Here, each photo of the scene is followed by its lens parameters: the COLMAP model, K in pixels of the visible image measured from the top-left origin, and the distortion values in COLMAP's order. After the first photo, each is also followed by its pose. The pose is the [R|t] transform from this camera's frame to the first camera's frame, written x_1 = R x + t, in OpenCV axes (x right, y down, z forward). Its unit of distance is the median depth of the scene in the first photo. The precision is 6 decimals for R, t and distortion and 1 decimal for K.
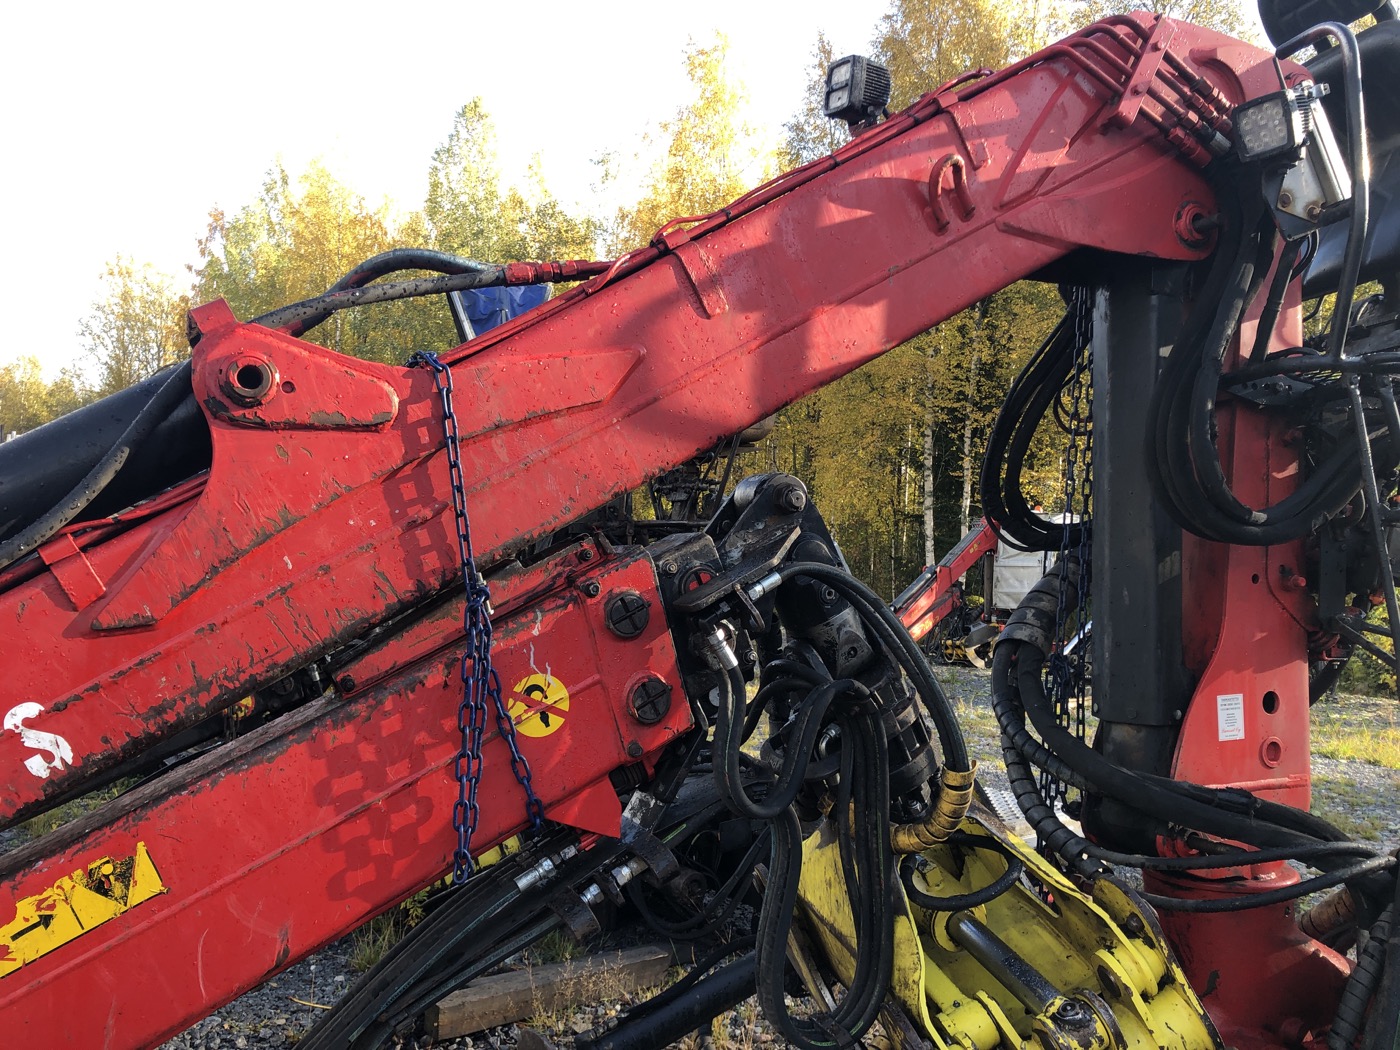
lens RADIAL K [[1146.9, 0, 715.8], [0, 1146.9, 530.4], [0, 0, 1]] dist [0.033895, -0.029210]
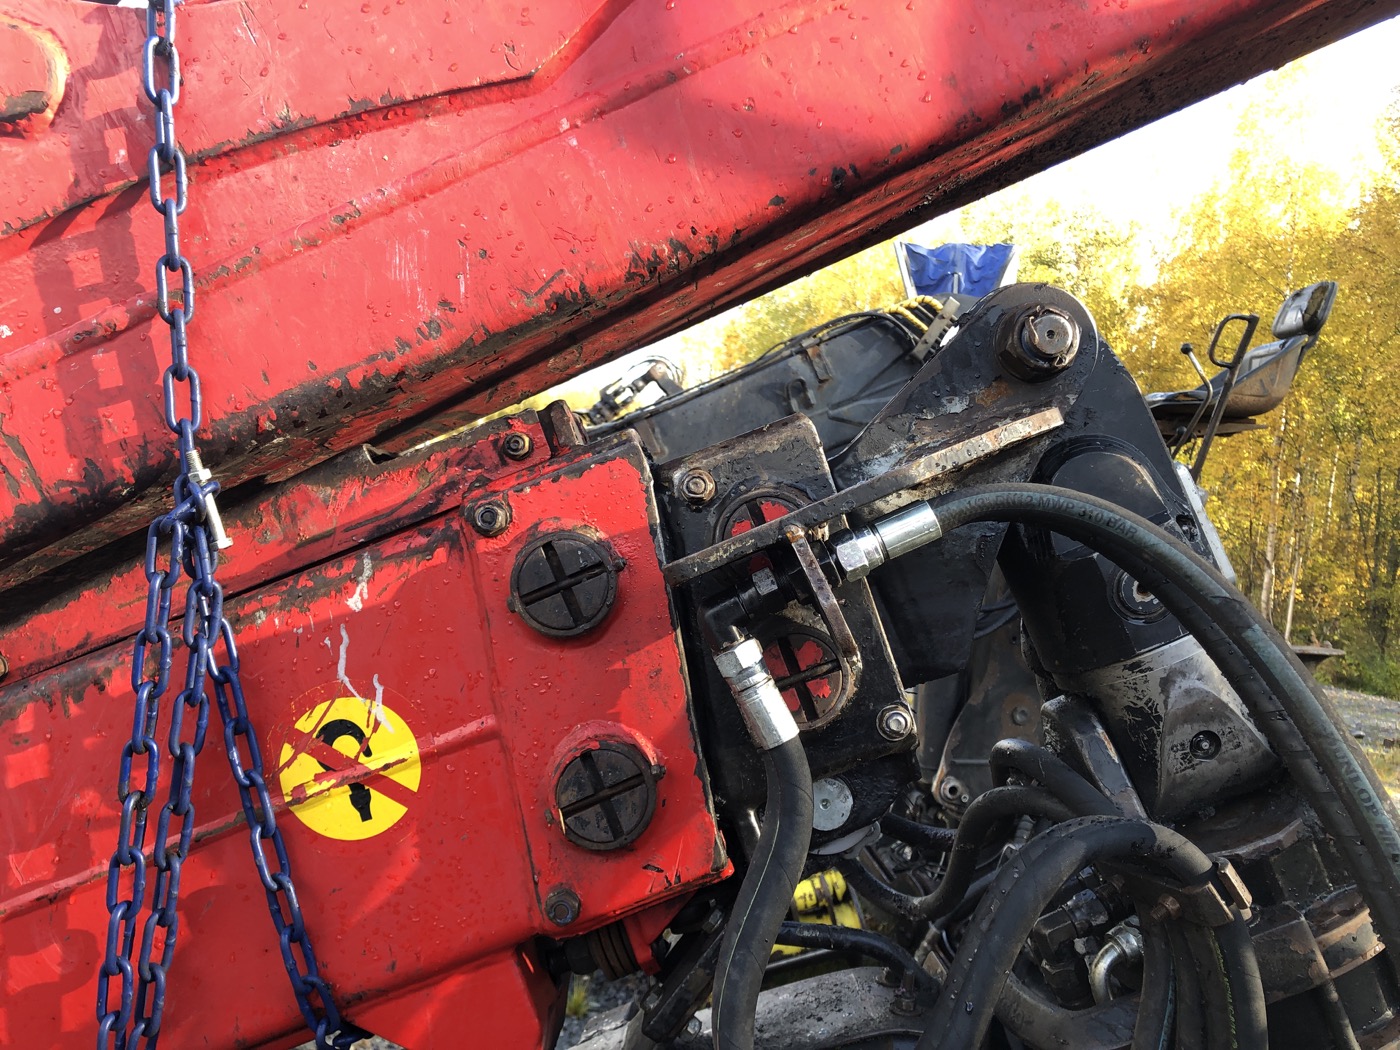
lens RADIAL K [[1146.9, 0, 700.1], [0, 1146.9, 530.6], [0, 0, 1]] dist [0.033895, -0.029210]
pose [[0.893171, 0.060112, -0.445681, 0.152899], [-0.067586, 0.997713, -0.000878, 0.050275], [0.444609, 0.030906, 0.895191, 0.635231]]
